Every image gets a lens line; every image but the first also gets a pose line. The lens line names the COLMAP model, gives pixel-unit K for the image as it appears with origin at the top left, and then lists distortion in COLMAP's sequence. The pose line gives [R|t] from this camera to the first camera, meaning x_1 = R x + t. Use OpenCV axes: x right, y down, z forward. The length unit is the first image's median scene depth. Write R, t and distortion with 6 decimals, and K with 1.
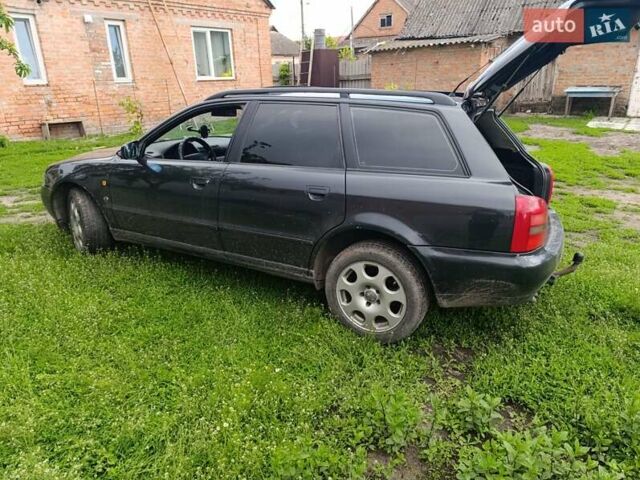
lens RADIAL K [[437.5, 0, 323.6], [0, 437.5, 237.4], [0, 0, 1]] dist [0.025636, -0.032436]
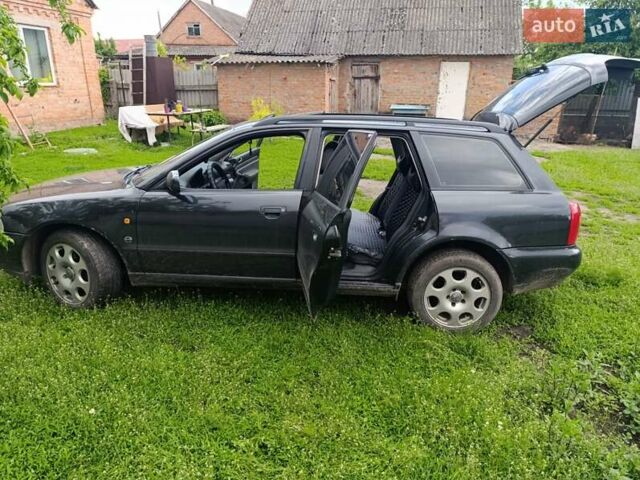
lens RADIAL K [[437.5, 0, 322.5], [0, 437.5, 239.4], [0, 0, 1]] dist [0.025636, -0.032436]
pose [[0.899242, -0.108333, 0.423826, -0.168853], [0.114130, 0.993396, 0.011768, -0.017684], [-0.422302, 0.037789, 0.905667, 0.022914]]
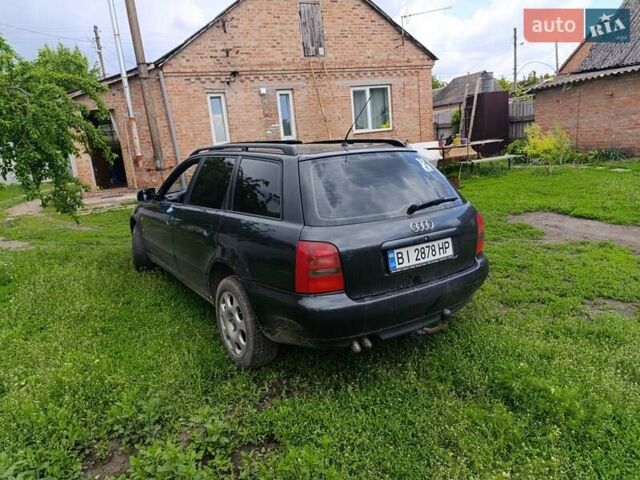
lens RADIAL K [[437.5, 0, 317.9], [0, 437.5, 244.8], [0, 0, 1]] dist [0.025636, -0.032436]
pose [[0.878413, 0.057043, -0.474485, 0.200931], [-0.097785, 0.993299, -0.061614, -0.004223], [0.467791, 0.100520, 0.878104, 0.023725]]
